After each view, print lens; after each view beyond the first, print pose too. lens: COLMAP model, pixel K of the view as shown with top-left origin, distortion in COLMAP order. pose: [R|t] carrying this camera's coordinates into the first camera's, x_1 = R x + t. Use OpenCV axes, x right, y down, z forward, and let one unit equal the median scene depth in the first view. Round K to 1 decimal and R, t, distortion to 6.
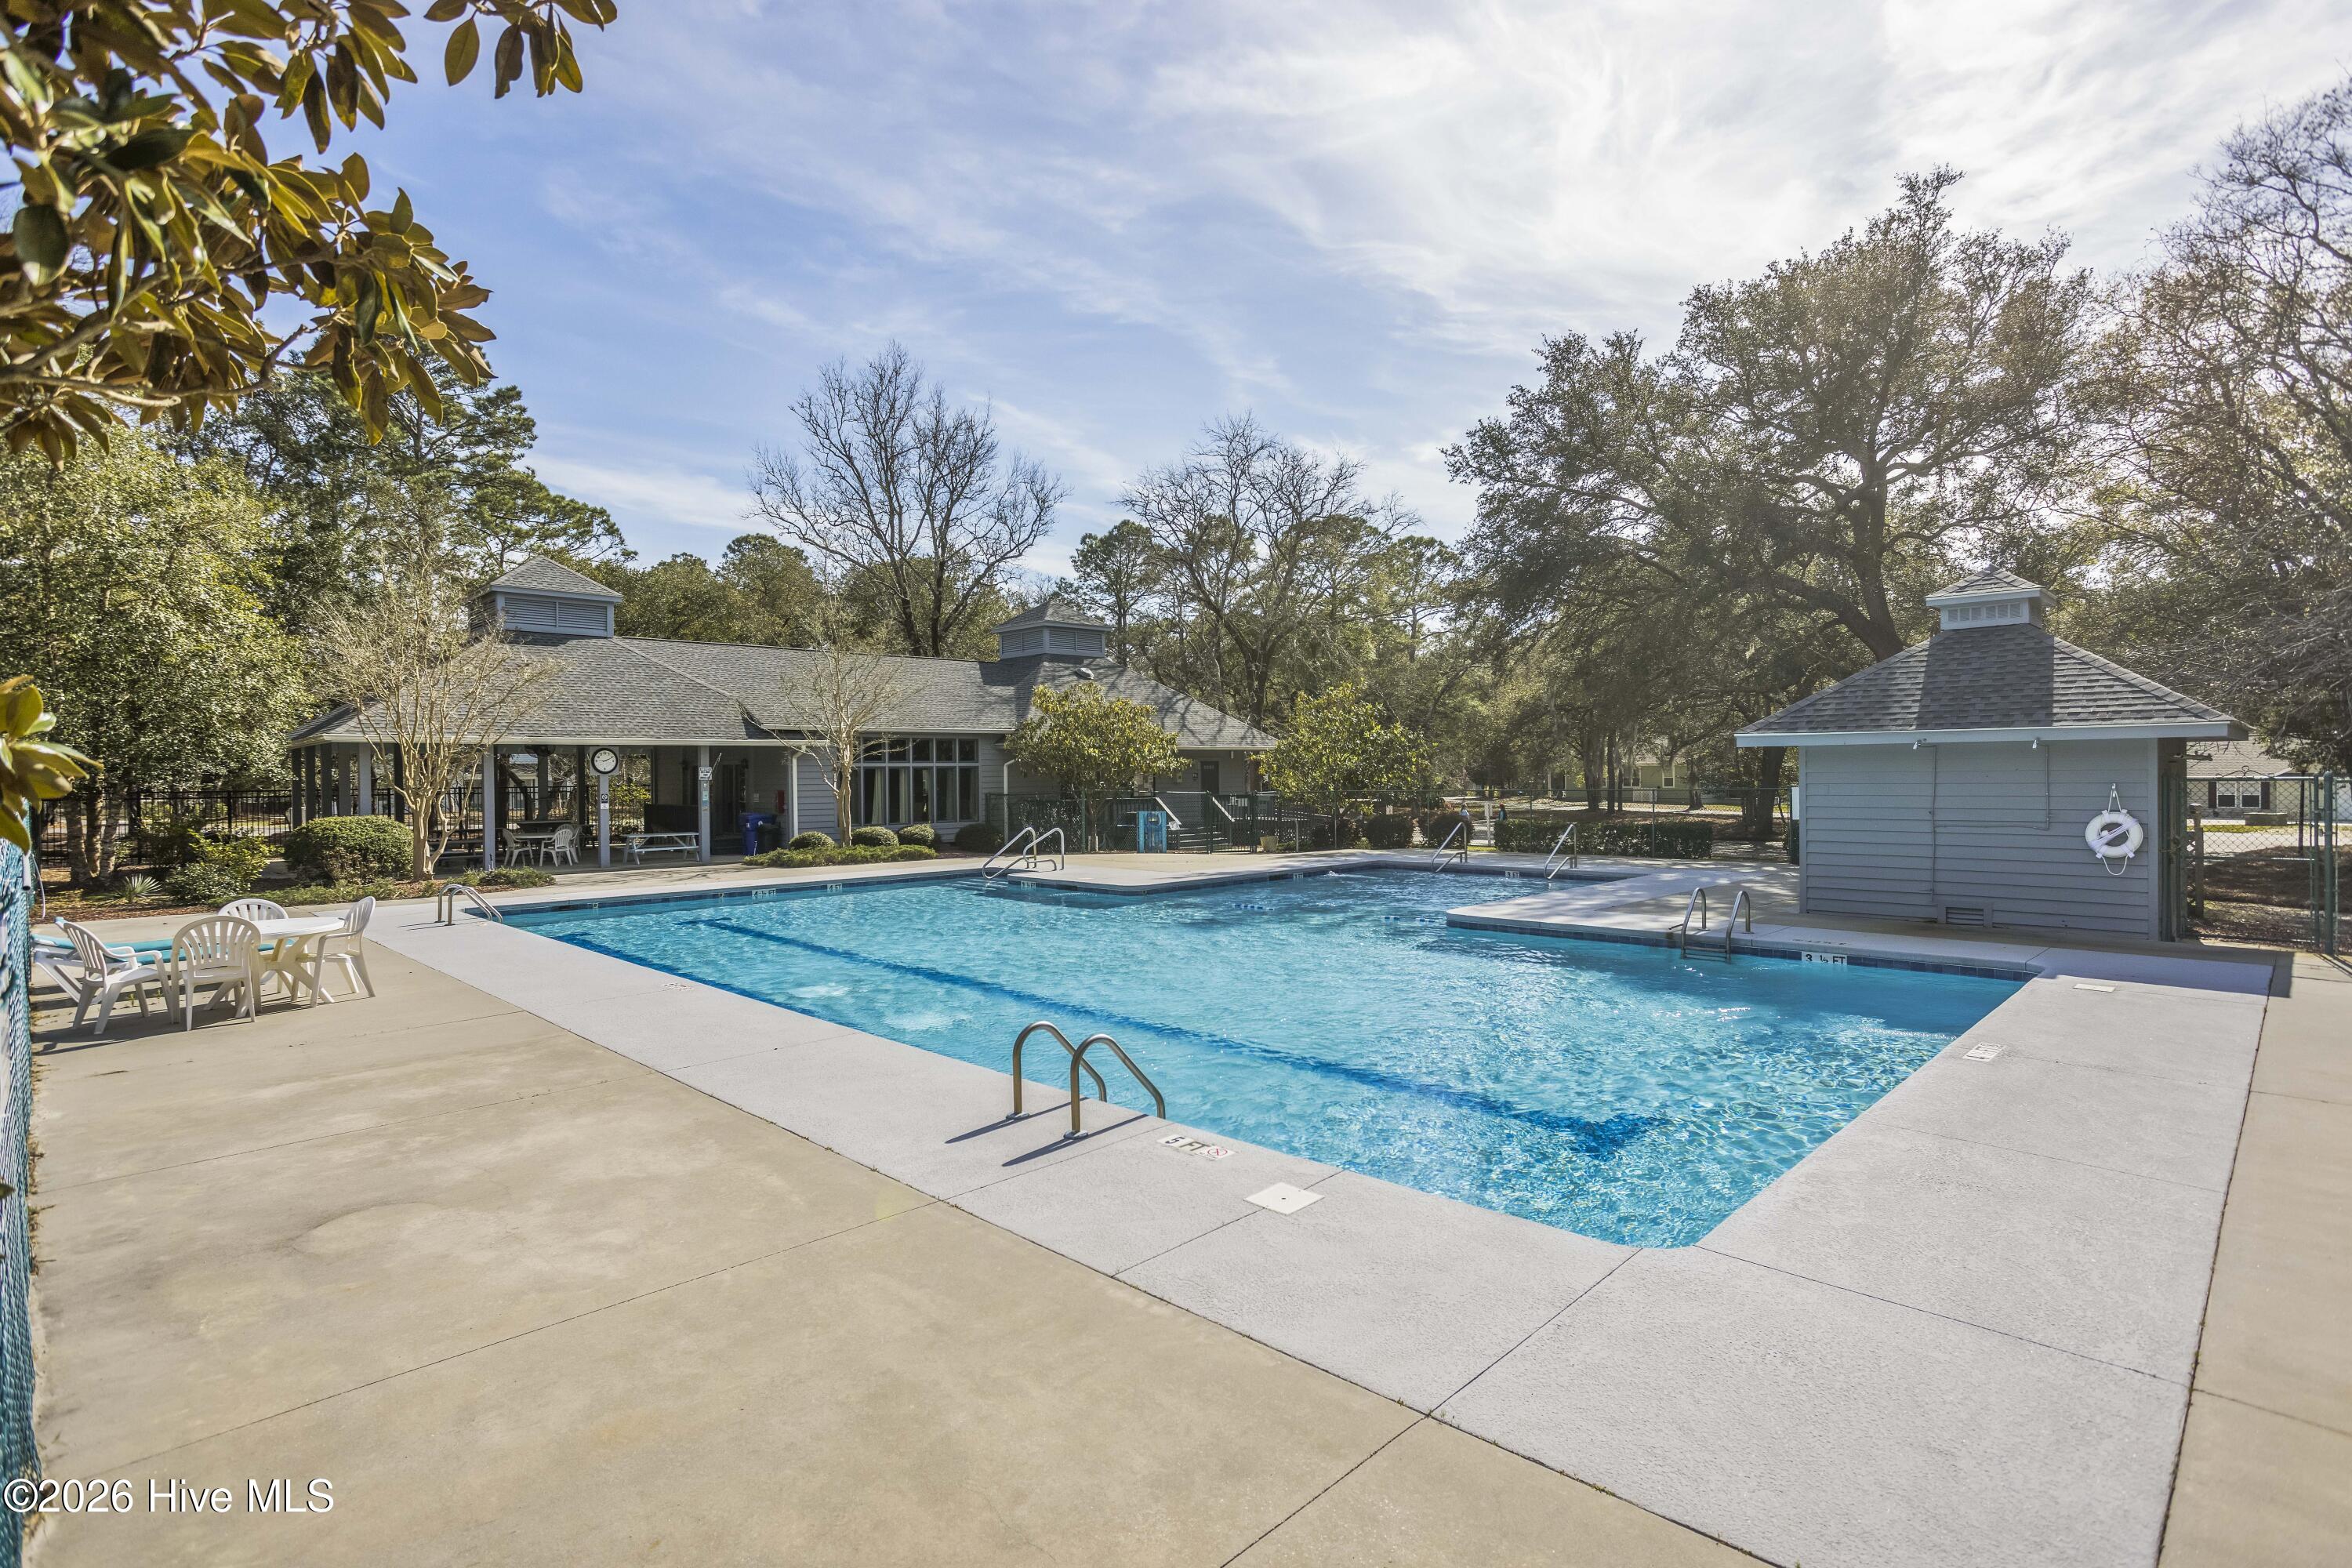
lens RADIAL K [[1221.1, 0, 1176.0], [0, 1221.1, 784.0], [0, 0, 1]] dist [0.000037, 0.000065]
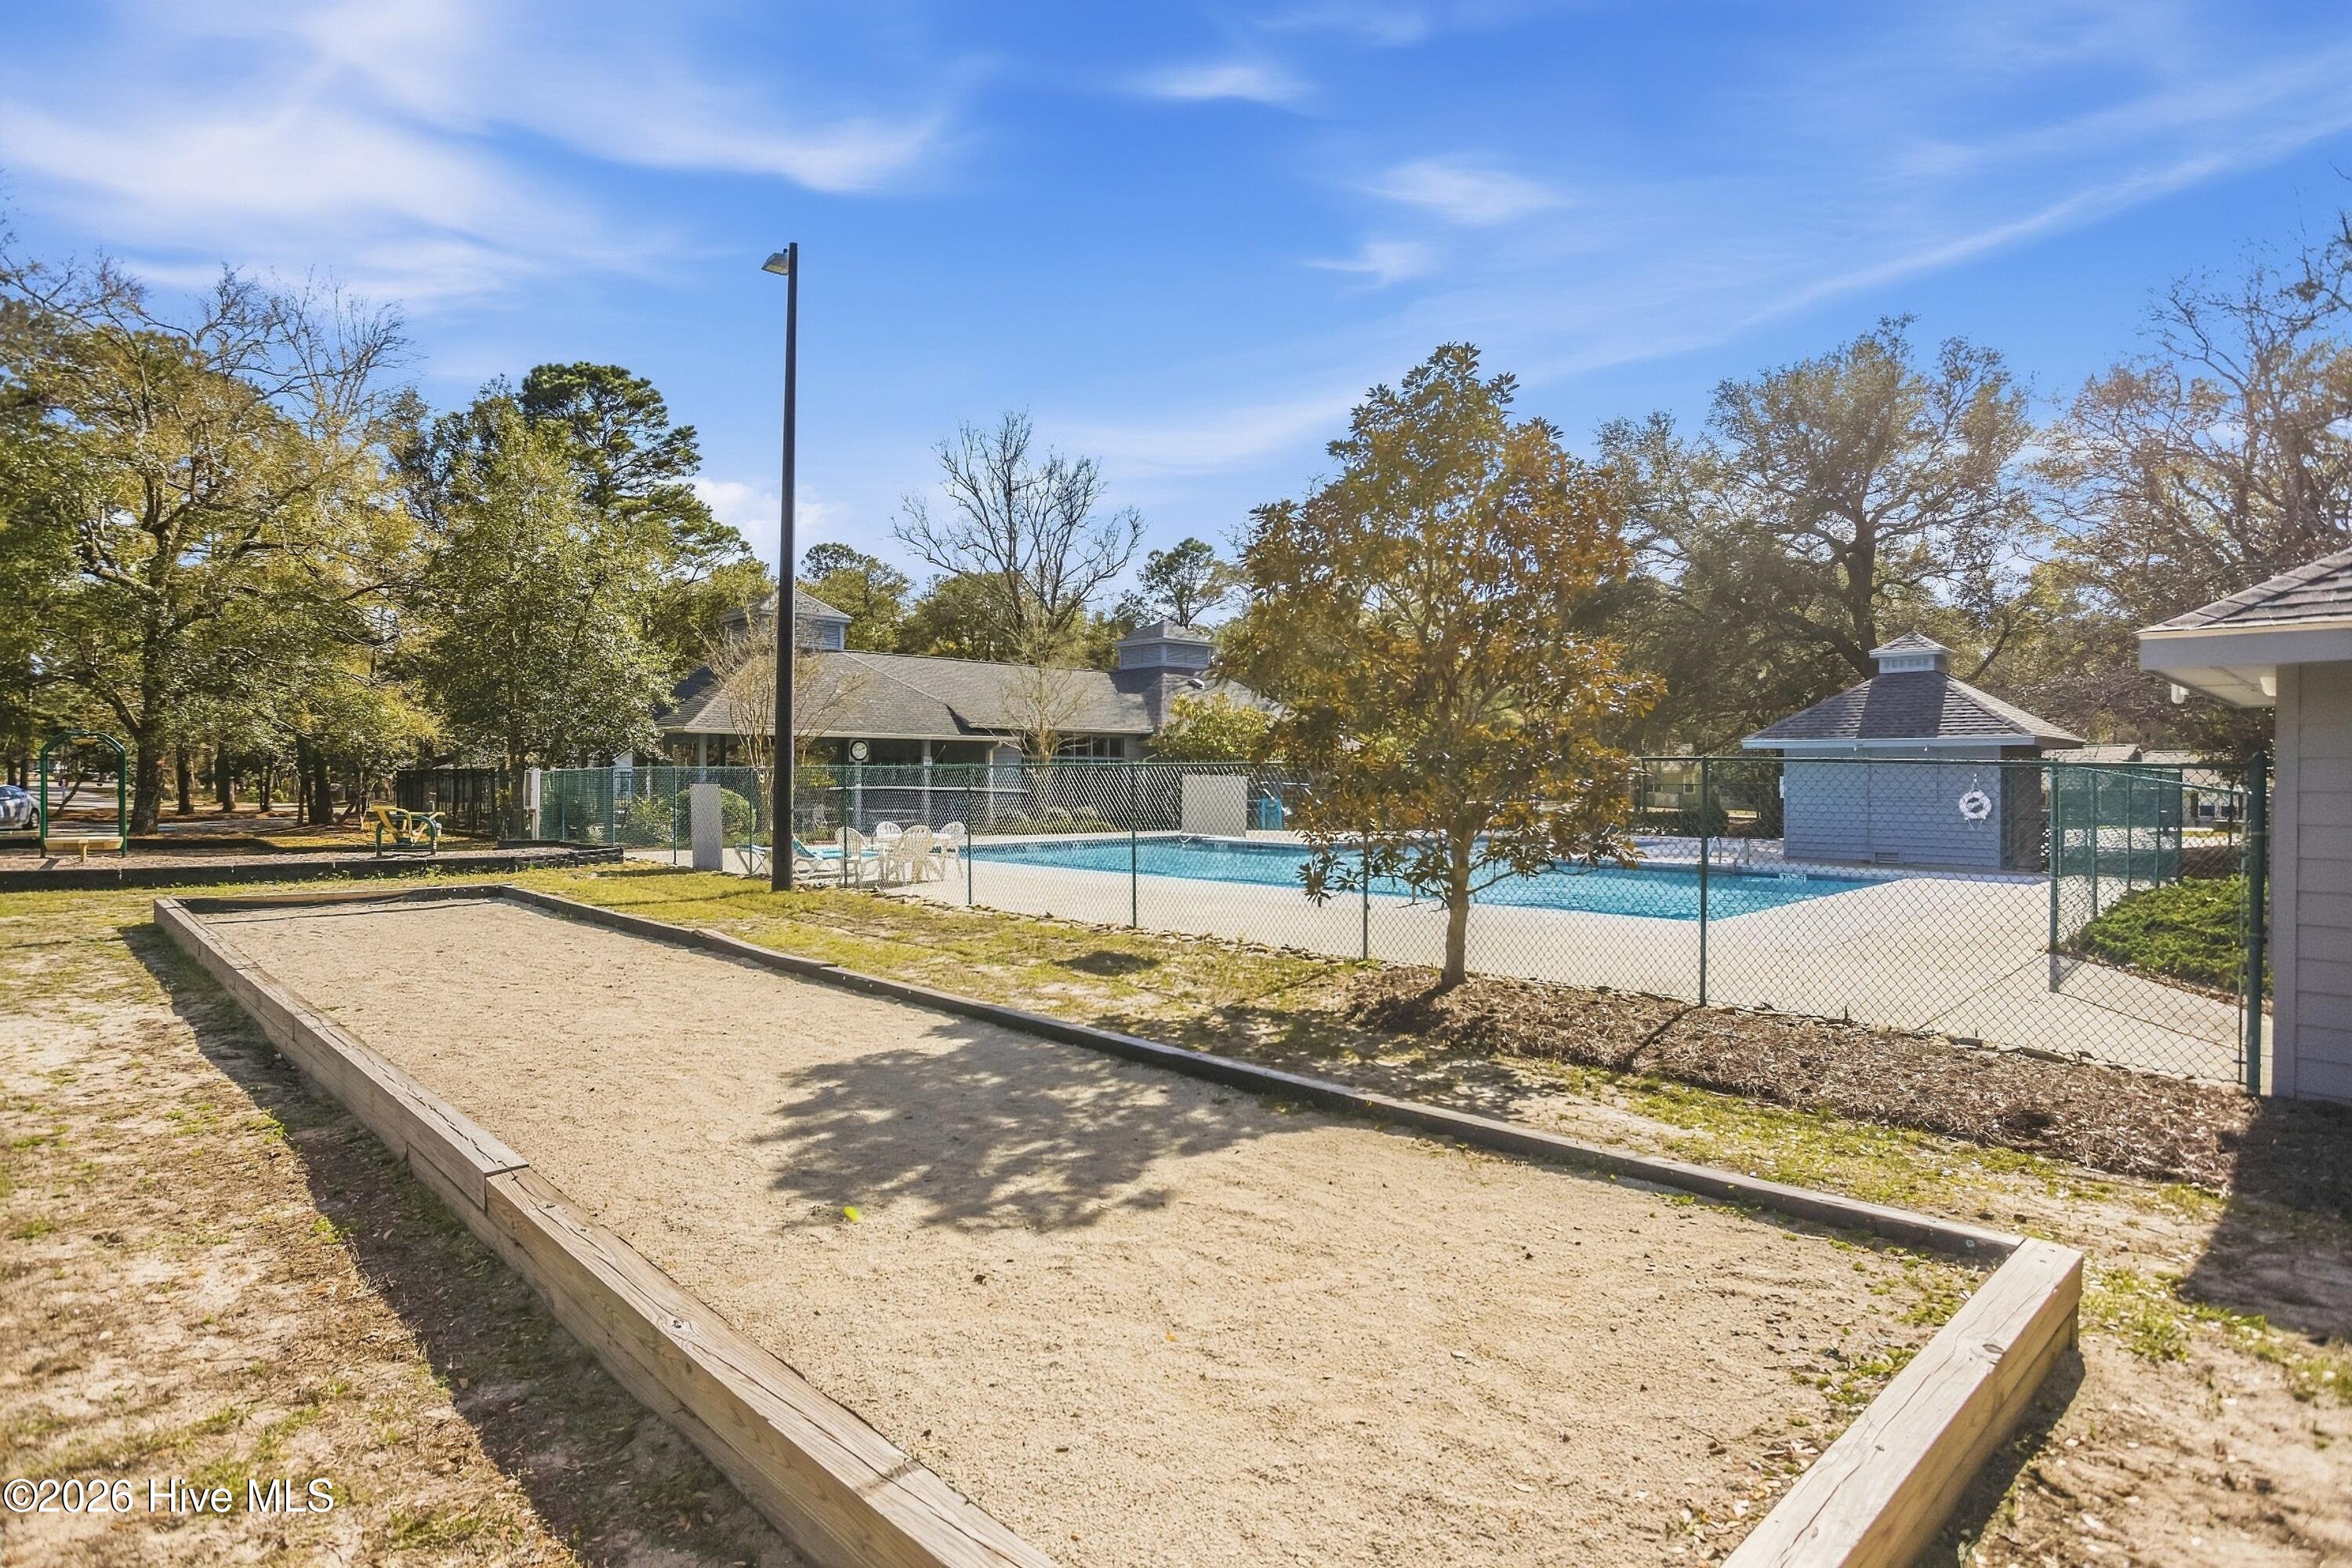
lens RADIAL K [[1233.3, 0, 1176.0], [0, 1233.3, 784.0], [0, 0, 1]] dist [-0.000129, 0.000181]
pose [[0.999856, 0.013905, -0.009736, -0.098781], [-0.013927, 0.999901, -0.002148, 0.011394], [0.009705, 0.002283, 0.999950, -0.231638]]
